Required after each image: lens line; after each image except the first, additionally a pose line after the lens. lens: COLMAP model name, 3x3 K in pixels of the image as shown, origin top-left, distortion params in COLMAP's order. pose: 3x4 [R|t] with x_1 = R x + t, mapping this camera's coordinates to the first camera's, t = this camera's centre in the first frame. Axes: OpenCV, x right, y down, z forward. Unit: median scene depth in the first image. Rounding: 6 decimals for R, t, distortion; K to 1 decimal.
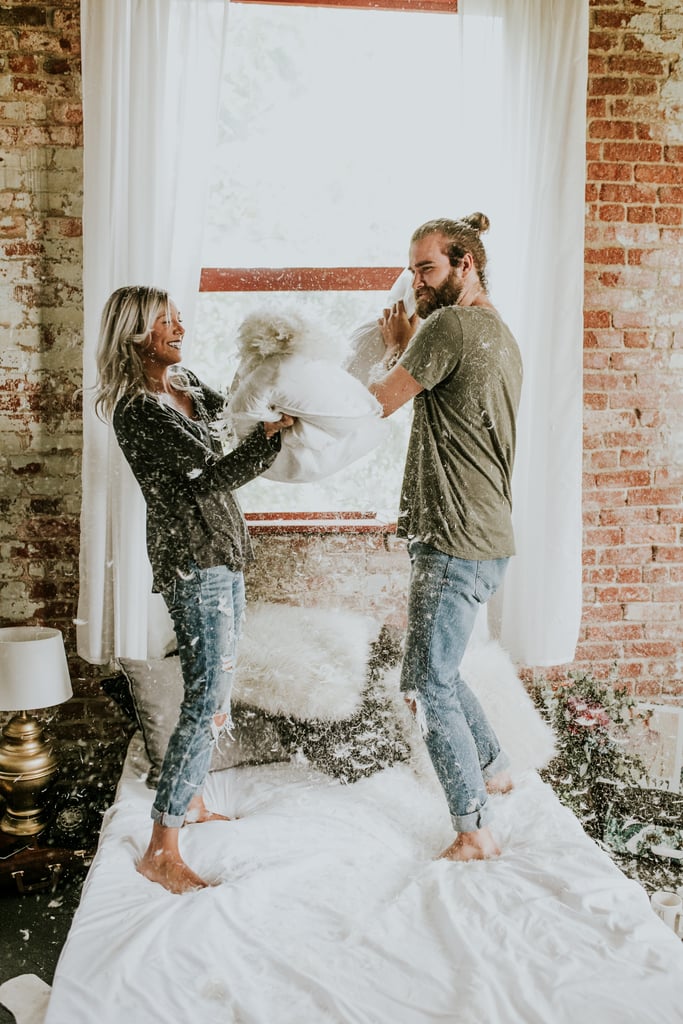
lens RADIAL K [[980.7, 0, 341.5], [0, 980.7, 512.0], [0, 0, 1]] dist [-0.061656, 0.088267]
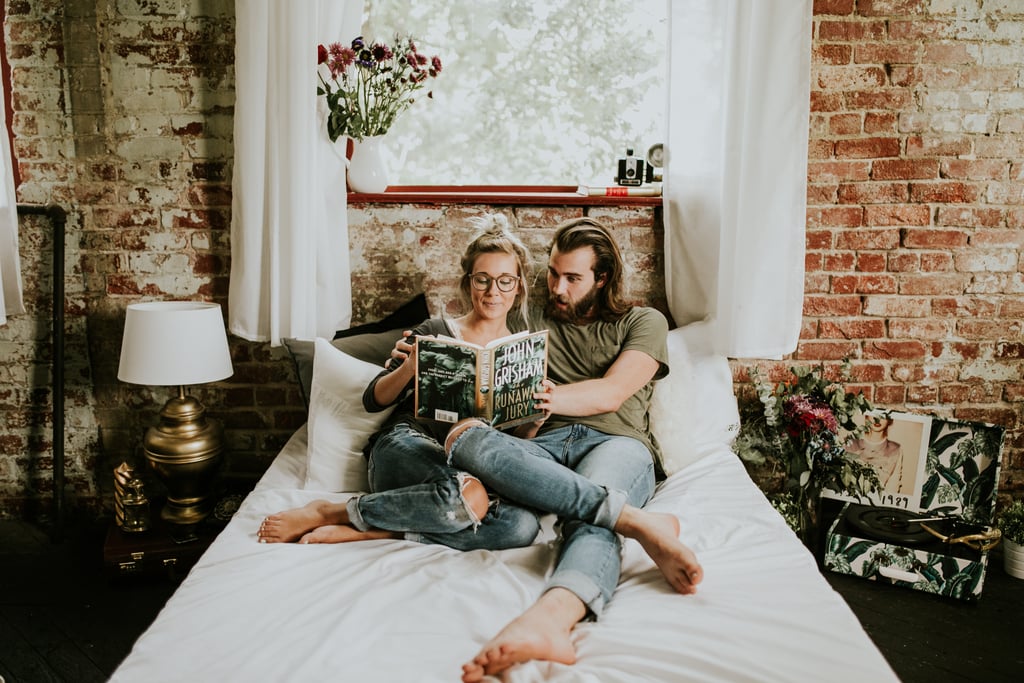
lens RADIAL K [[980.7, 0, 509.5], [0, 980.7, 343.5], [0, 0, 1]] dist [-0.061656, 0.088267]
pose [[0.993830, 0.022298, -0.108650, 0.076001], [-0.014417, 0.997243, 0.072789, 0.081699], [0.109973, -0.070773, 0.991412, 0.113839]]
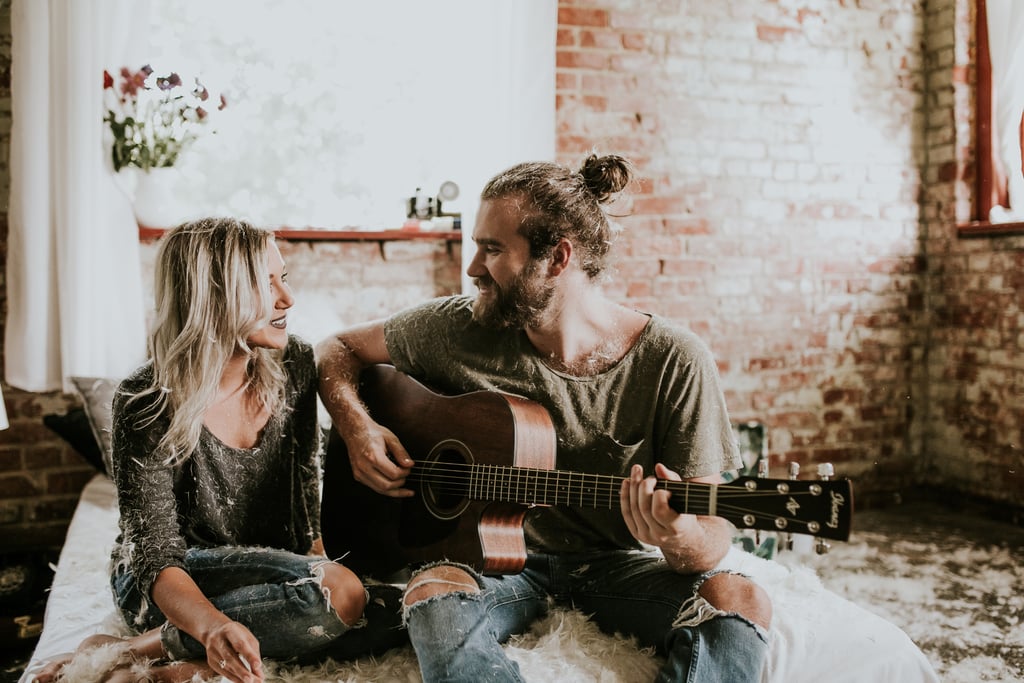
lens RADIAL K [[980.7, 0, 509.5], [0, 980.7, 343.5], [0, 0, 1]] dist [-0.061656, 0.088267]
pose [[0.969469, -0.034826, 0.242727, -0.062218], [0.050593, 0.996973, -0.059029, 0.174510], [-0.239937, 0.069508, 0.968297, 0.116293]]
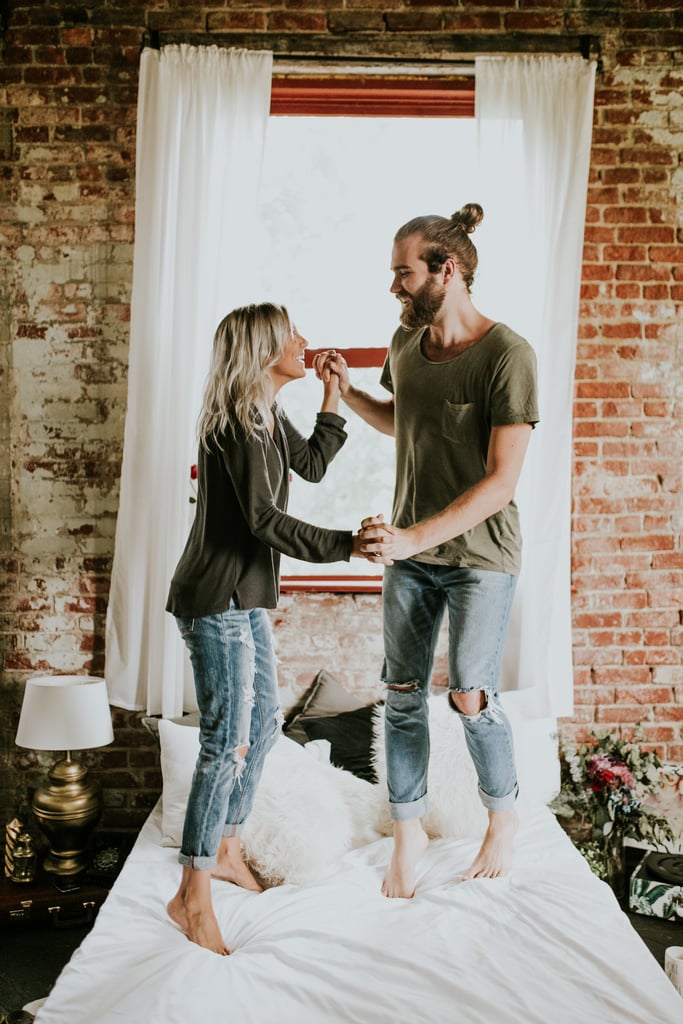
lens RADIAL K [[980.7, 0, 341.5], [0, 980.7, 512.0], [0, 0, 1]] dist [-0.061656, 0.088267]
pose [[0.995216, -0.001471, -0.097684, 0.070892], [-0.009501, 0.993690, -0.111756, 0.052774], [0.097232, 0.112150, 0.988923, -0.050910]]
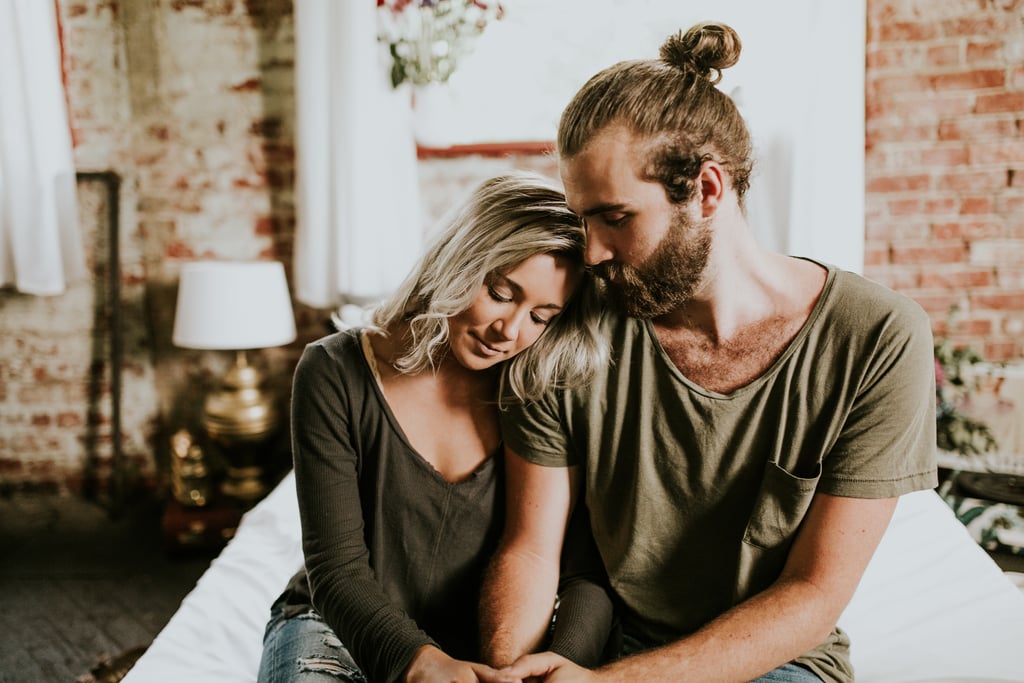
lens RADIAL K [[980.7, 0, 509.5], [0, 980.7, 343.5], [0, 0, 1]] dist [-0.061656, 0.088267]
pose [[0.985302, 0.001156, -0.170816, 0.059391], [0.007739, 0.998648, 0.051395, 0.138823], [0.170644, -0.051962, 0.983962, 0.161668]]
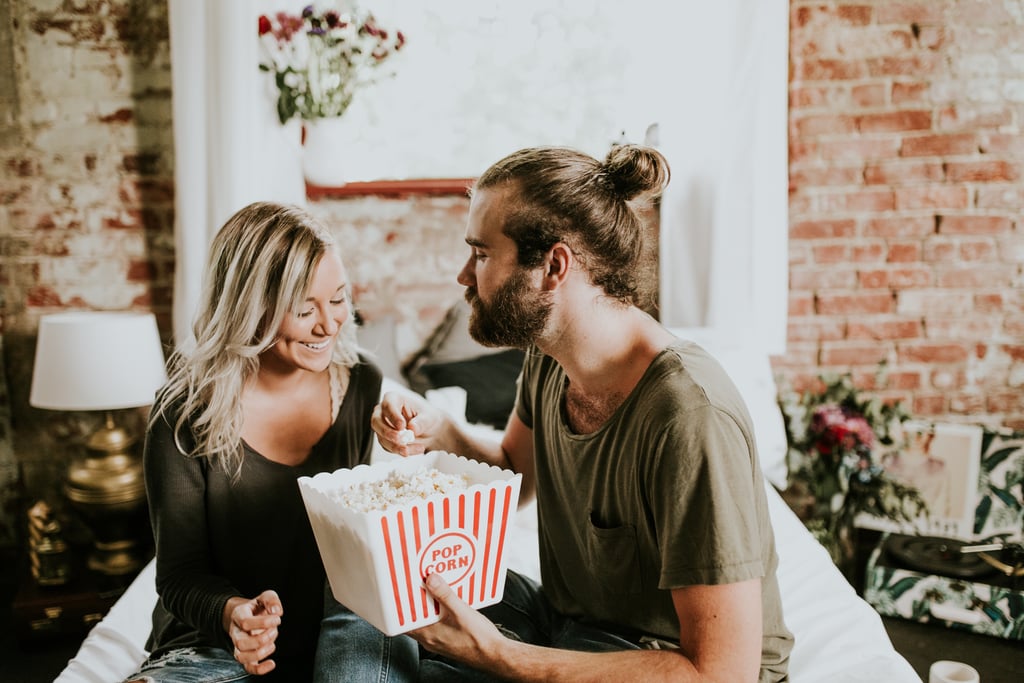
lens RADIAL K [[980.7, 0, 509.5], [0, 980.7, 343.5], [0, 0, 1]] dist [-0.061656, 0.088267]
pose [[0.994599, -0.003501, -0.103734, 0.074237], [0.006779, 0.999488, 0.031269, 0.113727], [0.103572, -0.031803, 0.994113, 0.232281]]
